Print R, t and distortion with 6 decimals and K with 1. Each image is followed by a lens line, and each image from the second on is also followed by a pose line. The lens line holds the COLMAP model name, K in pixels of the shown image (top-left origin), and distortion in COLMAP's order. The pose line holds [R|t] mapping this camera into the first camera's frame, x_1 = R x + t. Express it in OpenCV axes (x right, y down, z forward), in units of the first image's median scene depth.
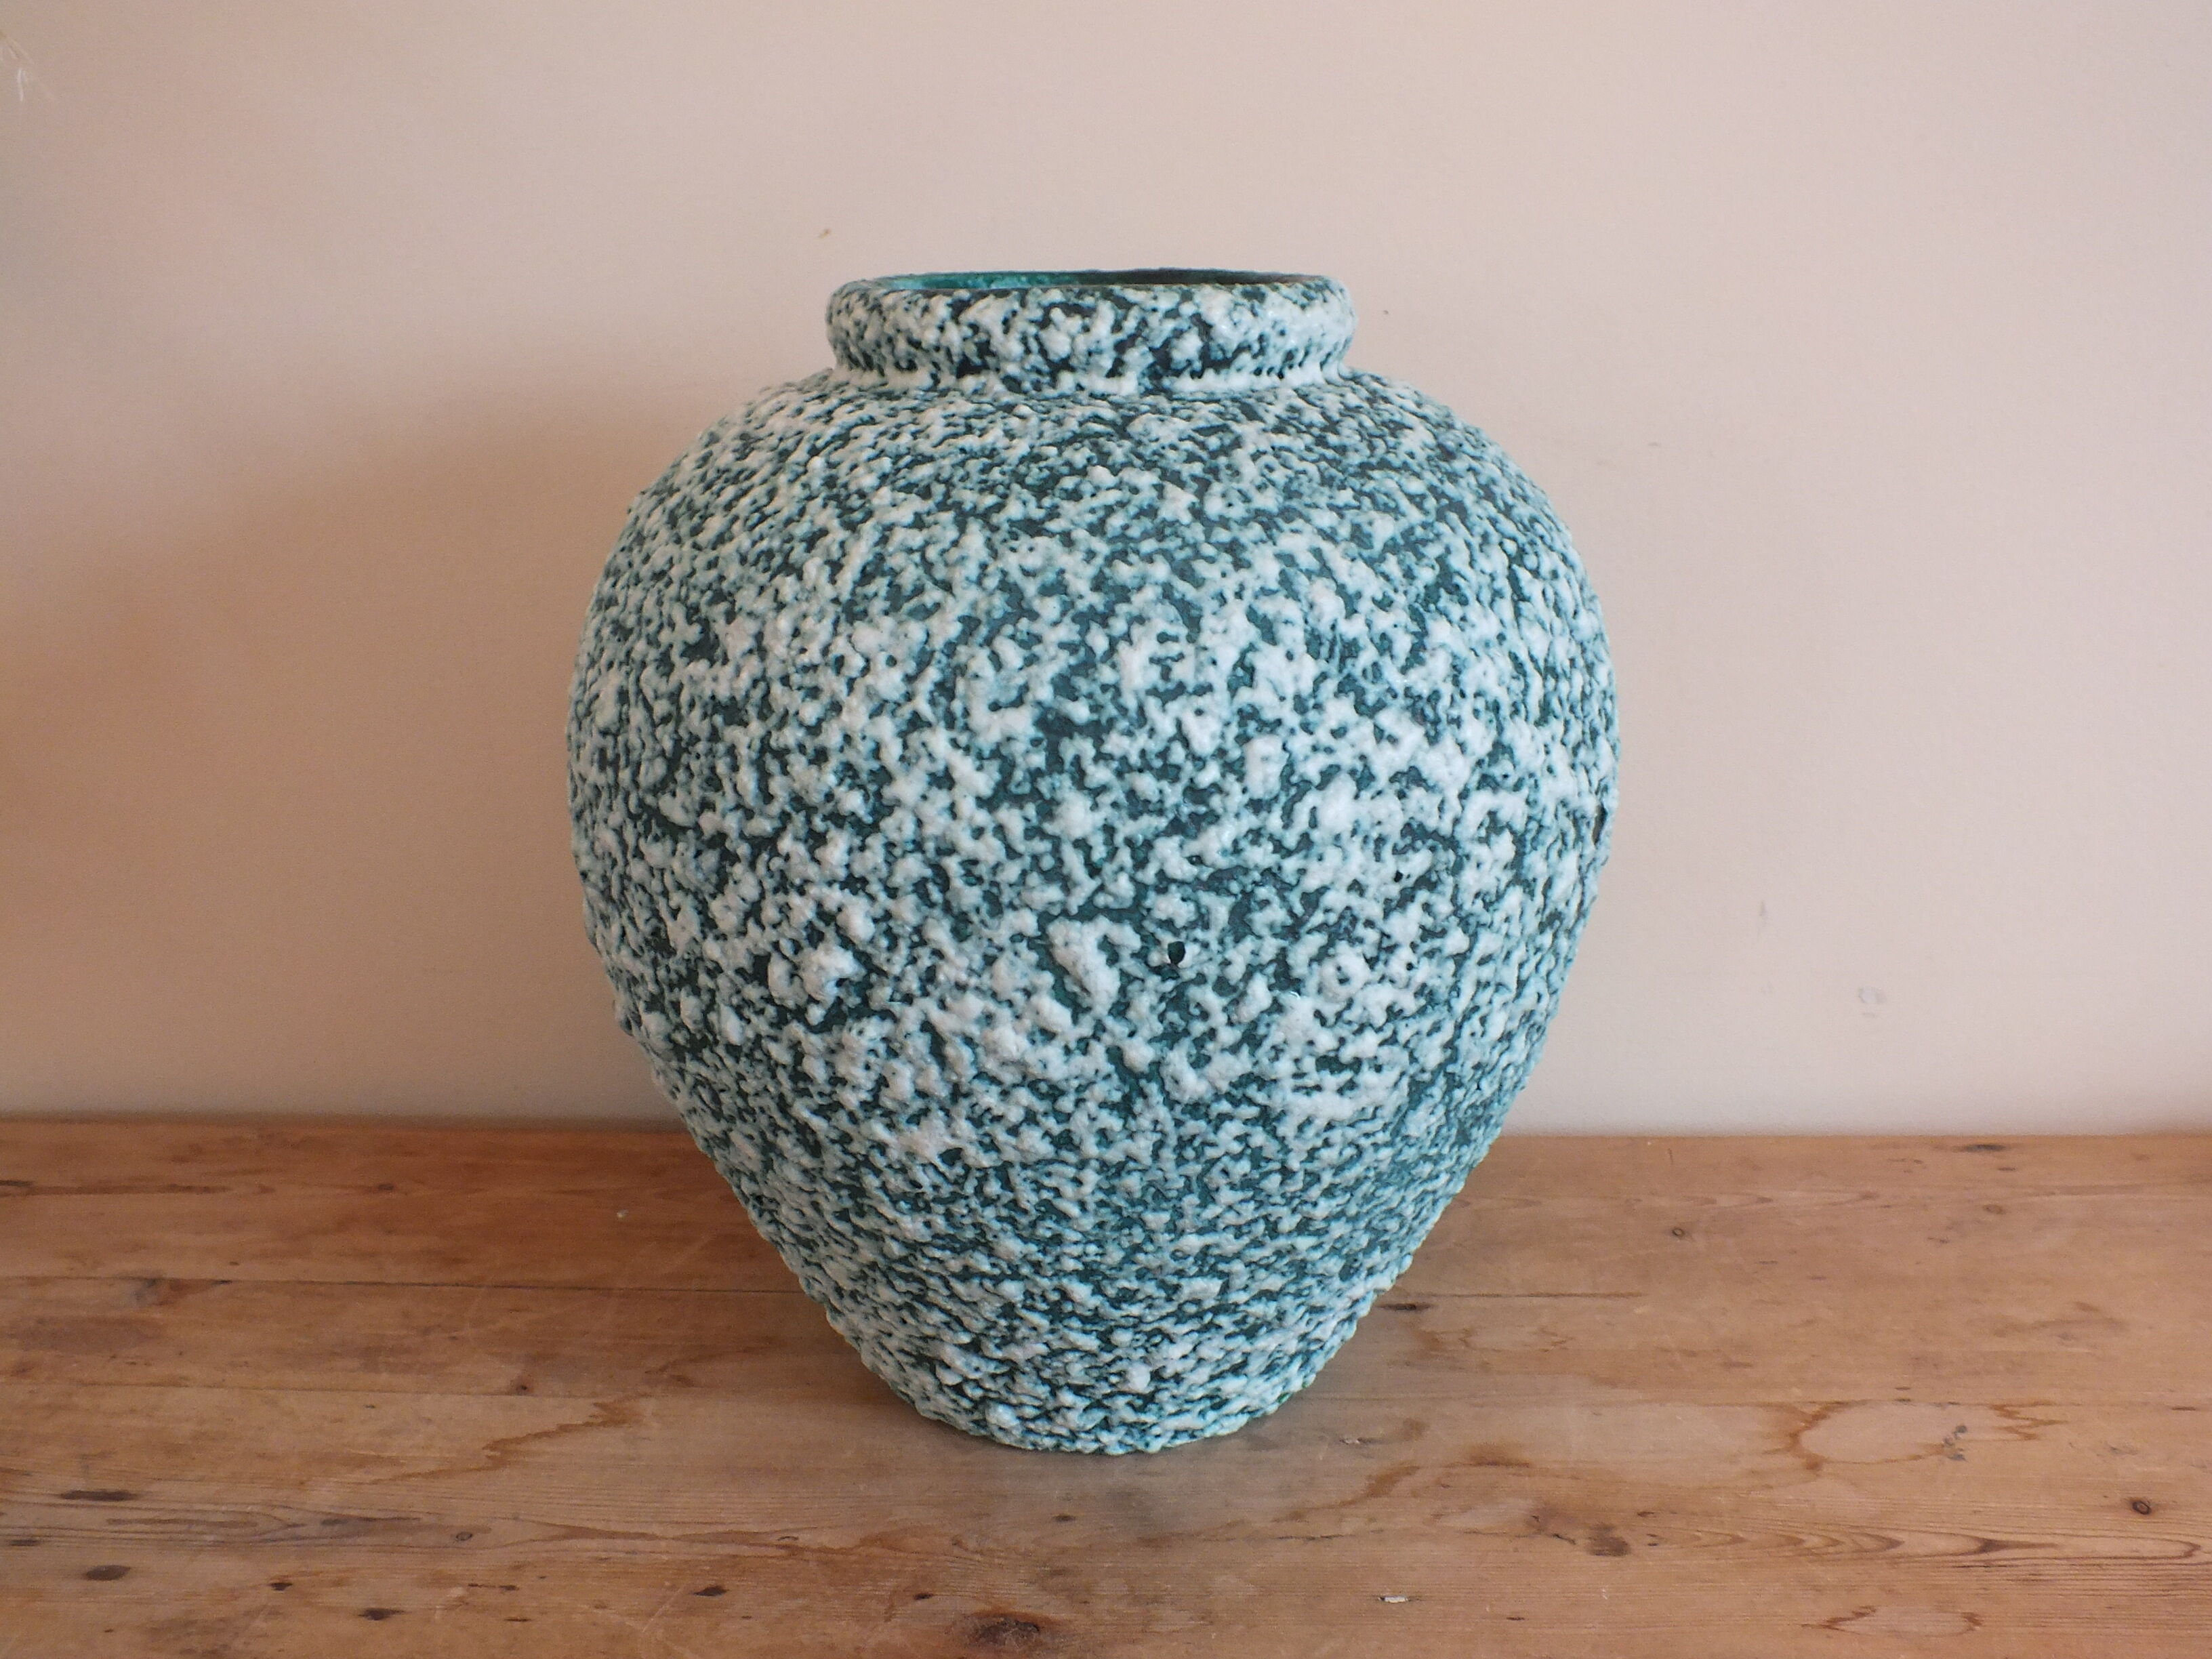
lens RADIAL K [[2442.2, 0, 1124.5], [0, 2442.2, 821.9], [0, 0, 1]] dist [0.024790, 0.000000]
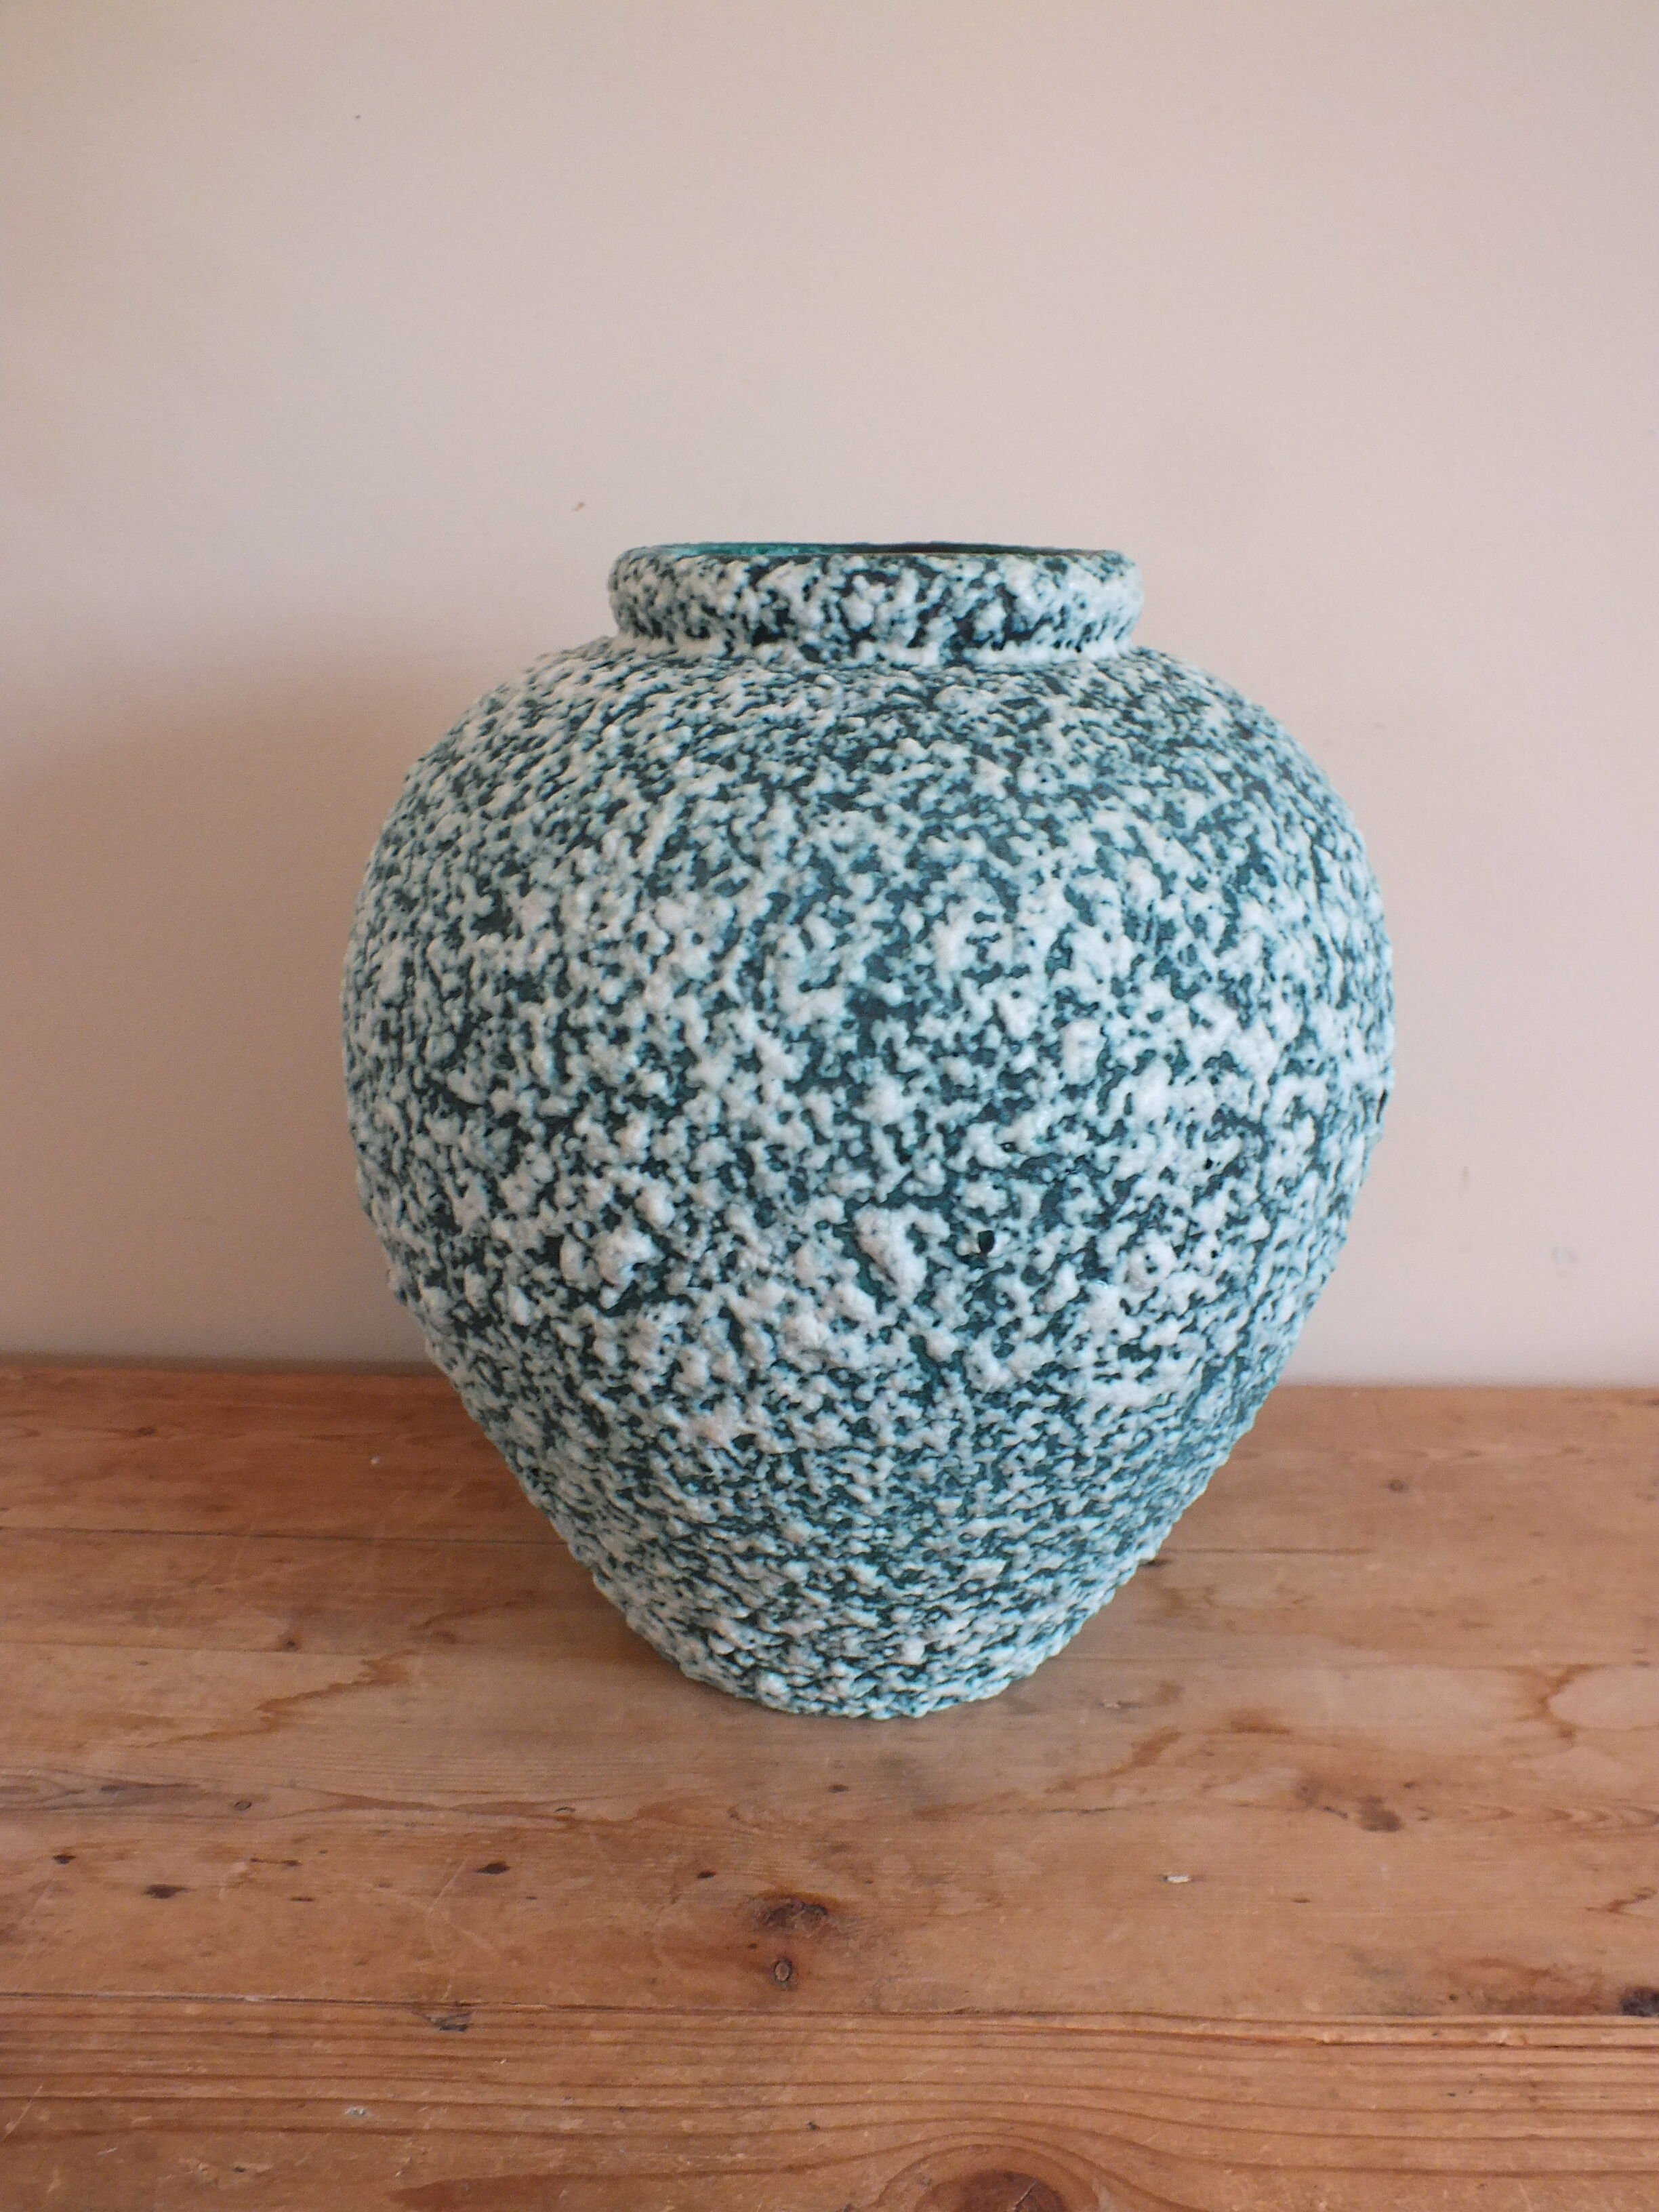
lens RADIAL K [[2157.8, 0, 809.0], [0, 2157.8, 1118.5], [0, 0, 1]] dist [-0.022675, 0.000000]
pose [[0.999736, 0.010023, 0.020661, -0.063174], [-0.010628, 0.999512, 0.029379, -0.018632], [-0.020356, -0.029590, 0.999355, 0.134510]]
